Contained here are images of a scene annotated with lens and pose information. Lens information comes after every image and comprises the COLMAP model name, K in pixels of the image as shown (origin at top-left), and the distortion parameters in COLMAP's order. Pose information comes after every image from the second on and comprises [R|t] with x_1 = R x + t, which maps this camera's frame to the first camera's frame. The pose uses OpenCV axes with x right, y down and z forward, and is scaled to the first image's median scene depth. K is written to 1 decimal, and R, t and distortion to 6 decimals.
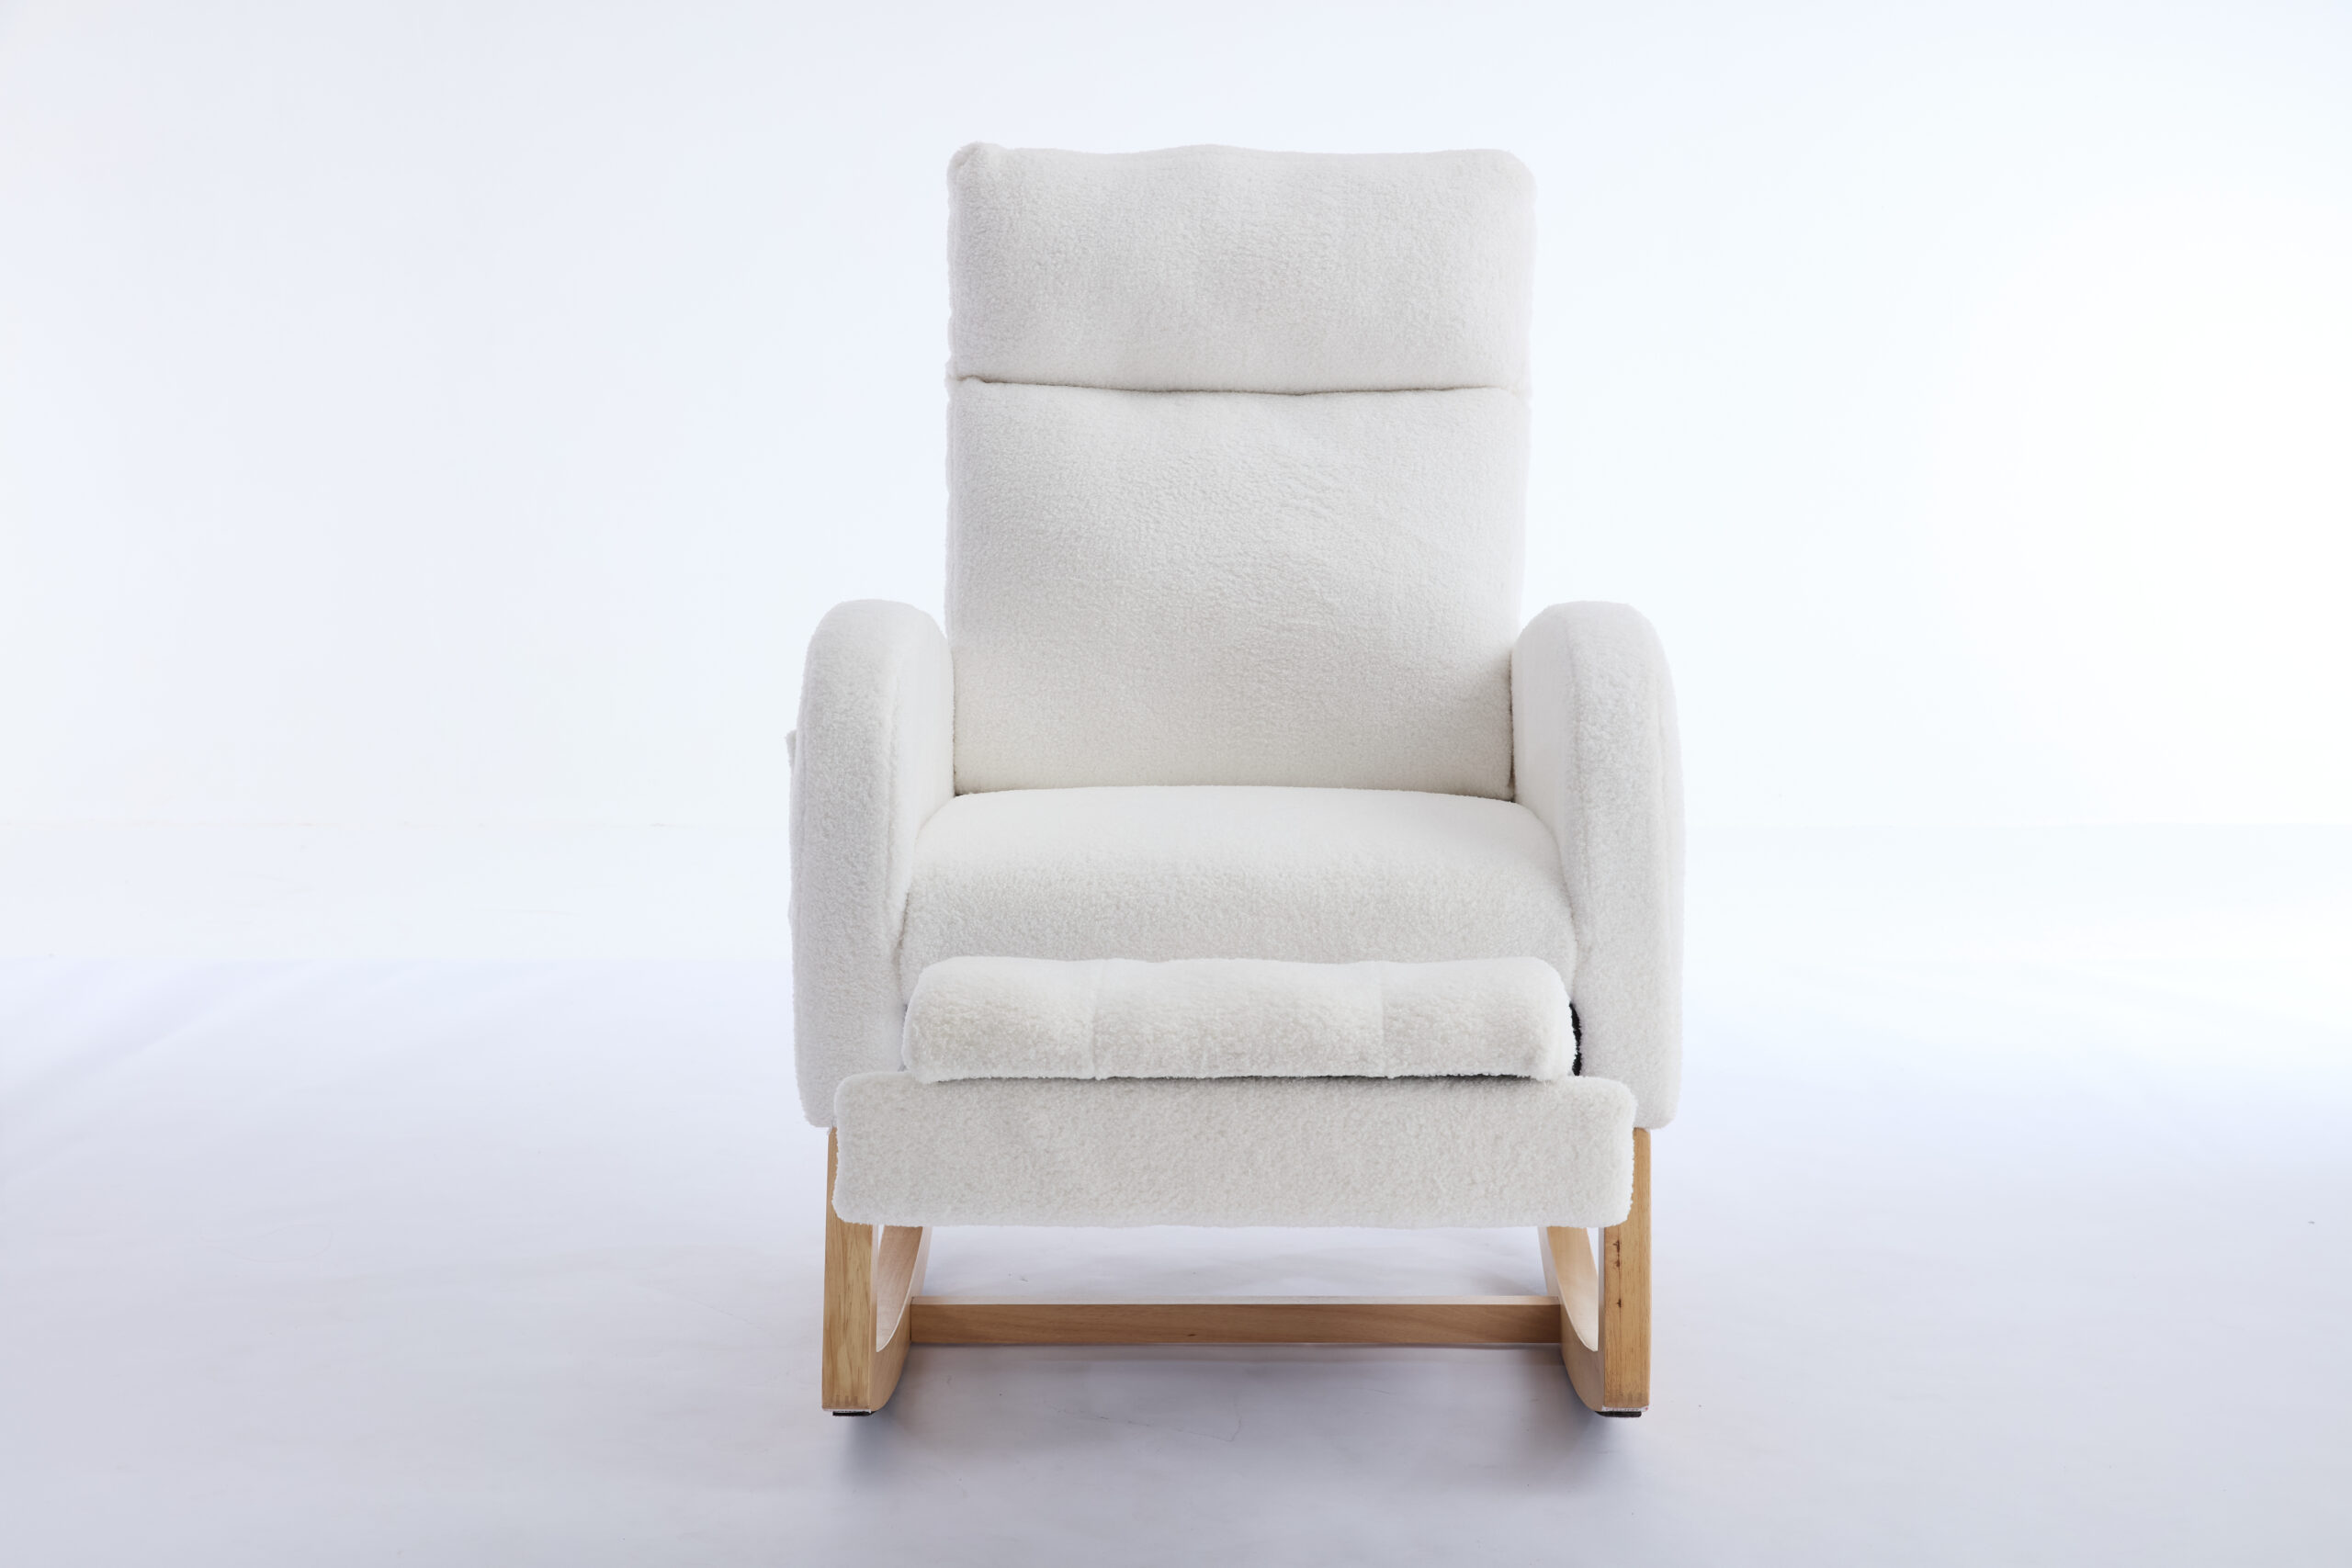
lens RADIAL K [[4007.1, 0, 1178.3], [0, 4007.1, 670.4], [0, 0, 1]] dist [-0.113064, -0.063405]
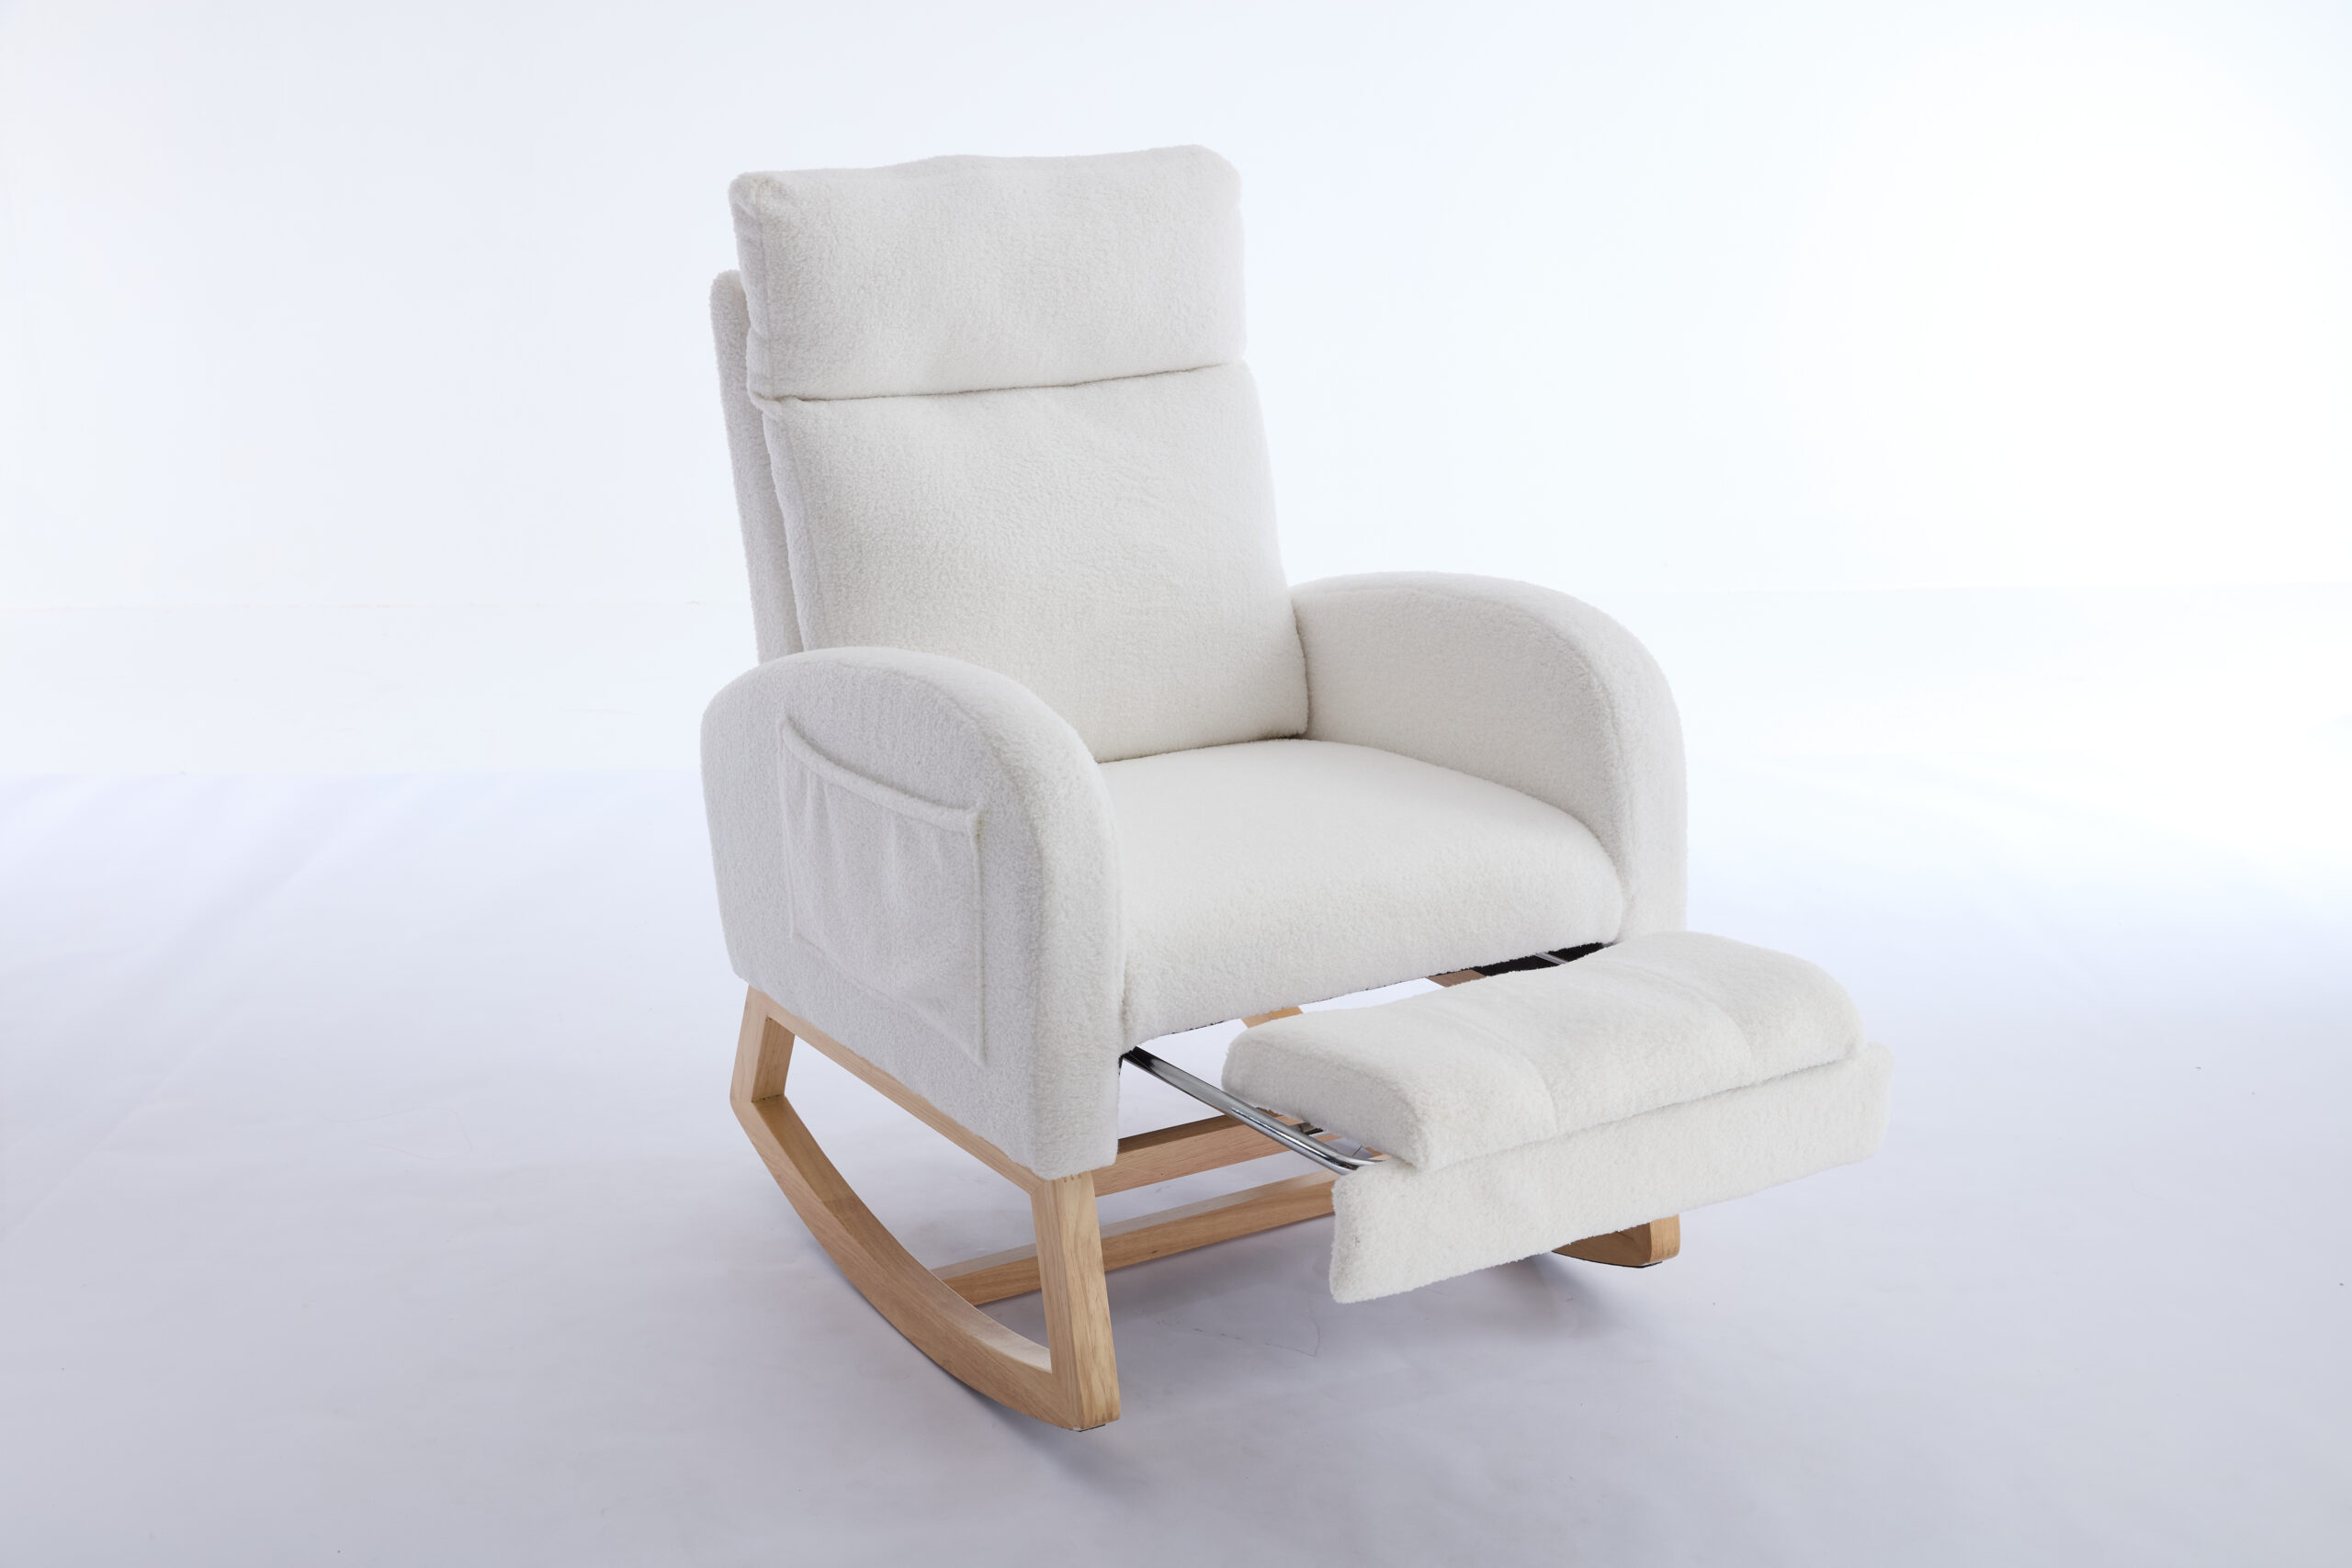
lens RADIAL K [[3270.8, 0, 1176.2], [0, 3270.8, 844.2], [0, 0, 1]] dist [-0.192641, -0.011117]
pose [[0.854947, -0.160619, 0.493222, -0.414835], [0.068190, 0.977401, 0.200093, -0.126076], [-0.514214, -0.137436, 0.846579, 0.223931]]
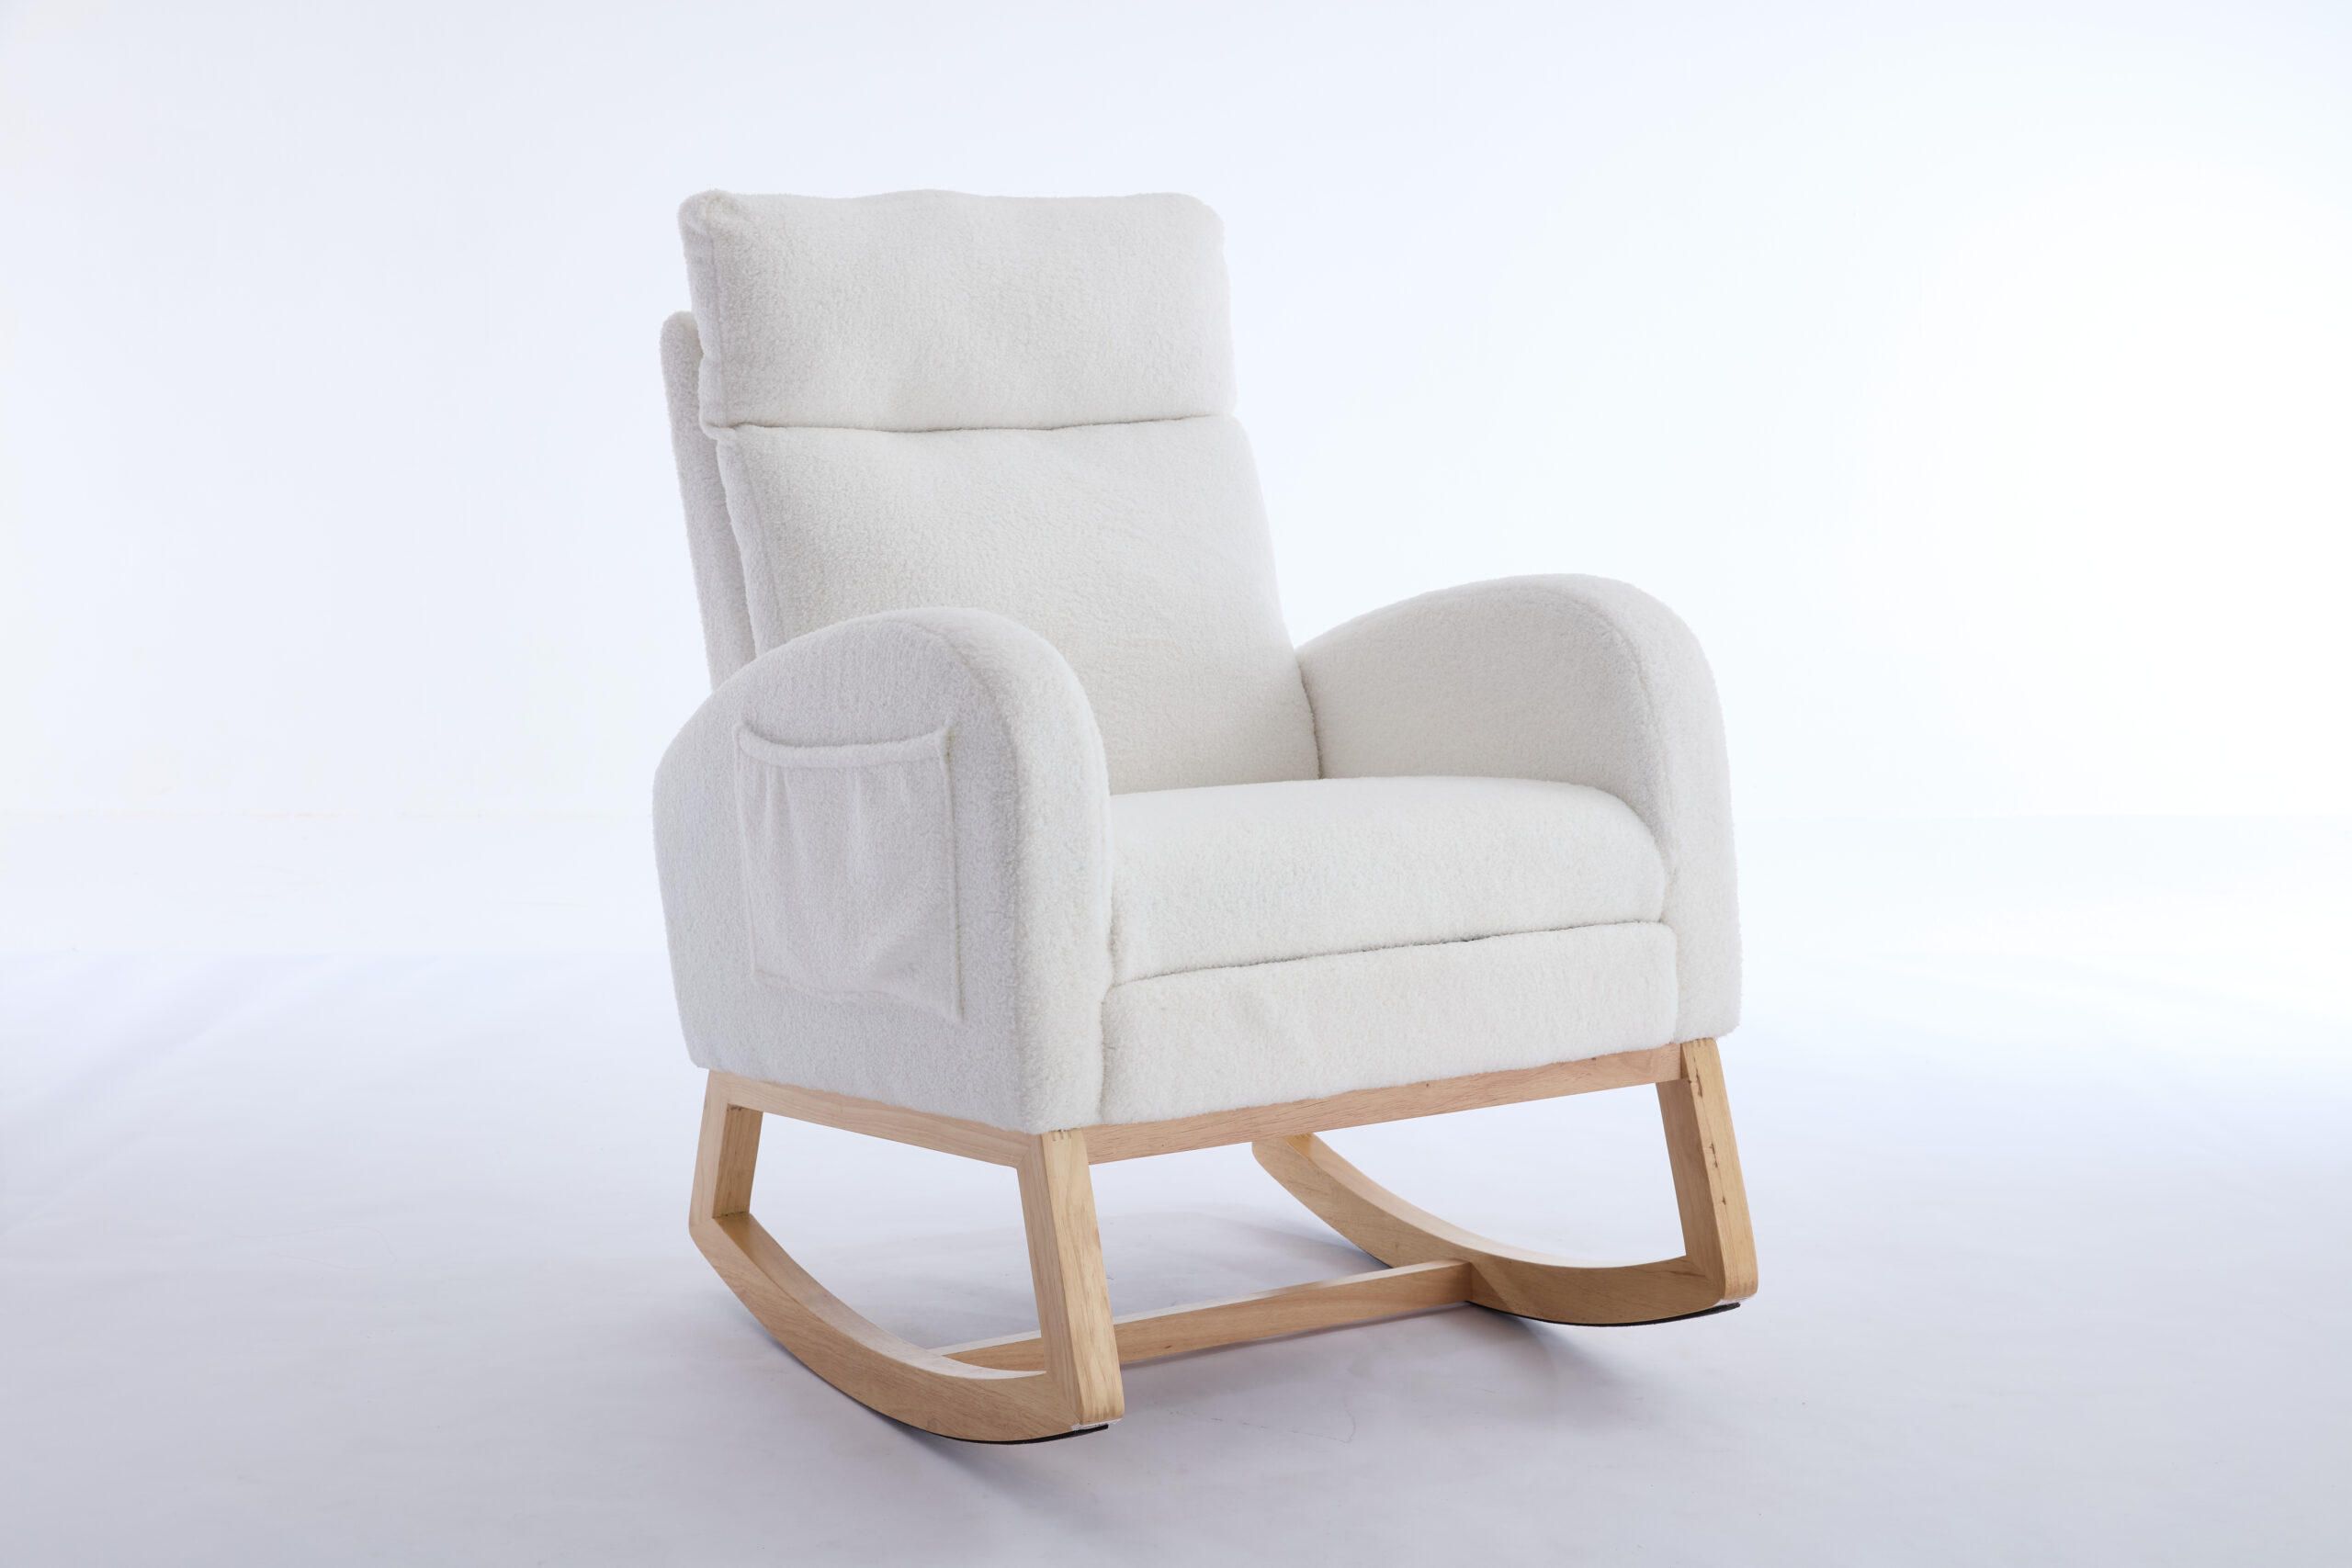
lens RADIAL K [[3807.0, 0, 1176.0], [0, 3807.0, 784.0], [0, 0, 1]] dist [-0.186649, -0.024751]
pose [[0.858301, -0.077361, 0.507282, -0.450581], [0.106040, 0.993972, -0.027834, 0.052141], [-0.502071, 0.077682, 0.861330, 0.165980]]
